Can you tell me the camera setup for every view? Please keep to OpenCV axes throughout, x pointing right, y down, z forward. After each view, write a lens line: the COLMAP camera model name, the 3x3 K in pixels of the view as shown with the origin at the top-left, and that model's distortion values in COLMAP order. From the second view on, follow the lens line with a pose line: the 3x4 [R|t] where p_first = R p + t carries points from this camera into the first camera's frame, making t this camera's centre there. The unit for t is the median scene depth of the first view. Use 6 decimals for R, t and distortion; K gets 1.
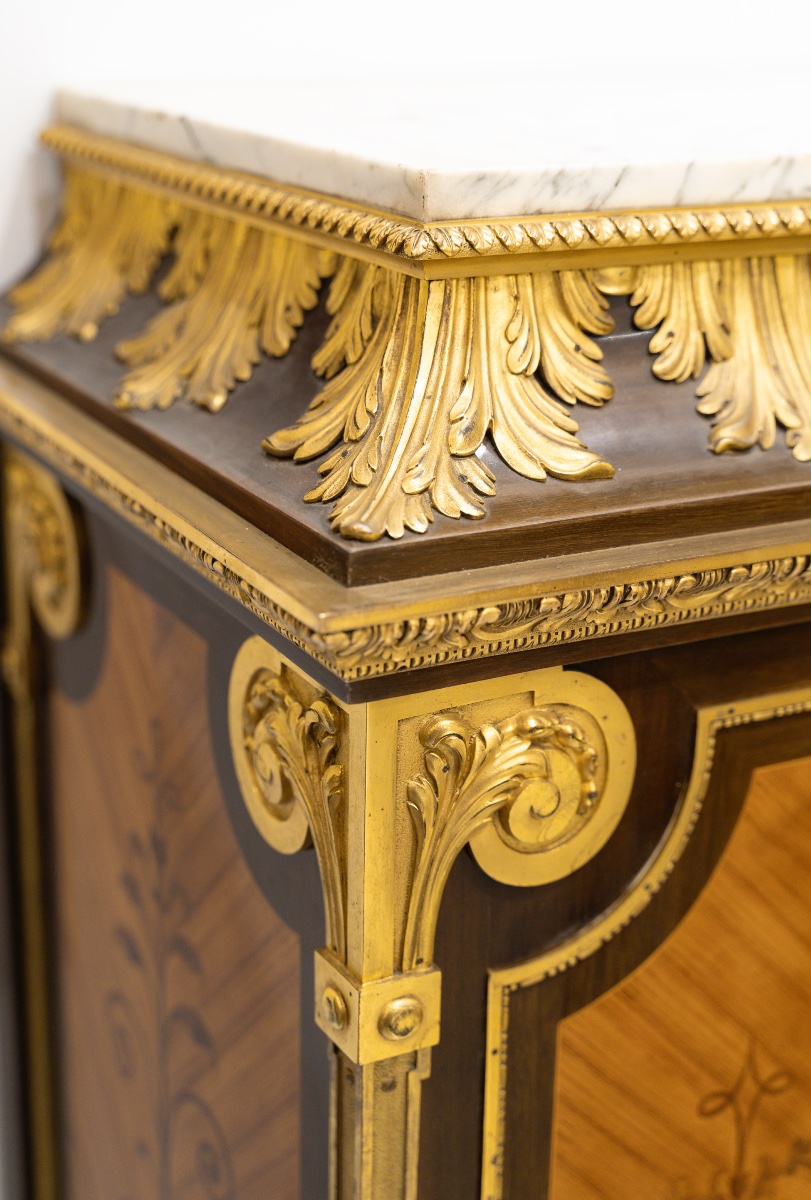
lens RADIAL K [[1865.0, 0, 405.4], [0, 1865.0, 578.9], [0, 0, 1]] dist [0.032288, 0.075926]
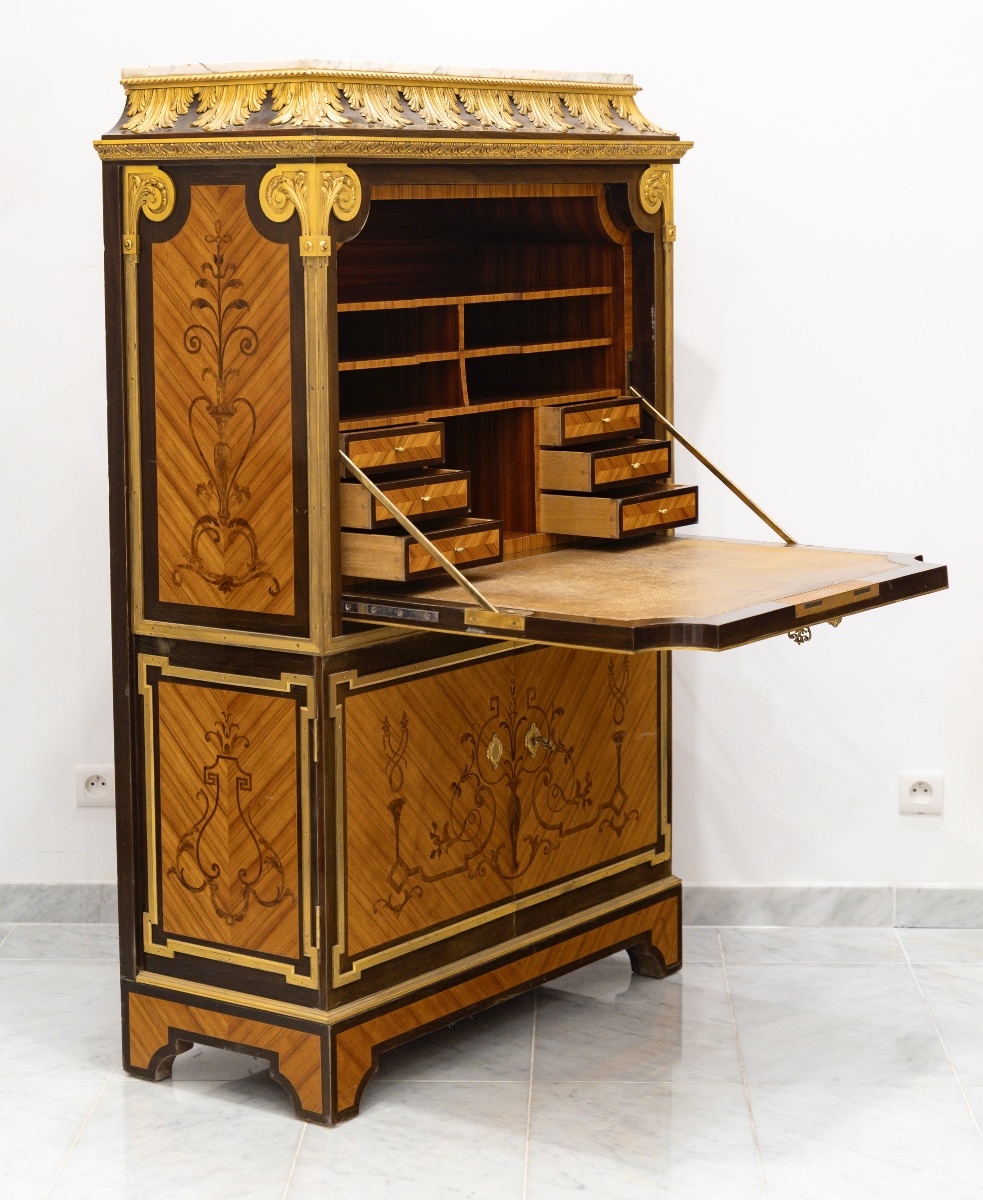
lens RADIAL K [[2680.7, 0, 492.5], [0, 2680.7, 383.8], [0, 0, 1]] dist [0.063201, 0.031307]
pose [[0.898579, -0.060988, 0.434553, -2.221029], [0.167947, 0.962692, -0.212174, 1.805814], [-0.405401, 0.263638, 0.875297, -4.220020]]
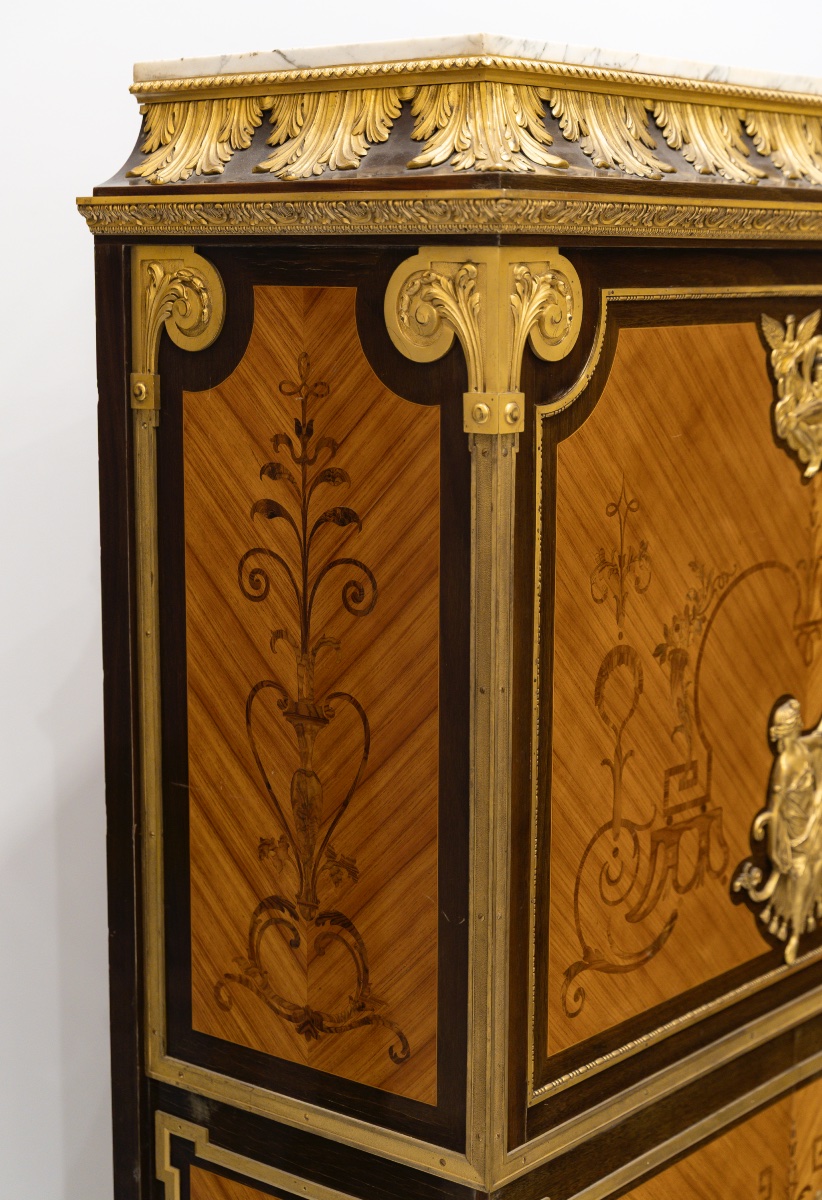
lens RADIAL K [[2110.3, 0, 411.0], [0, 2110.3, 600.0], [0, 0, 1]] dist [0.022973, -0.036992]
pose [[0.924048, -0.078480, 0.374134, -0.978405], [0.137750, 0.981310, -0.134374, 0.714071], [-0.356596, 0.175705, 0.917588, -1.087485]]
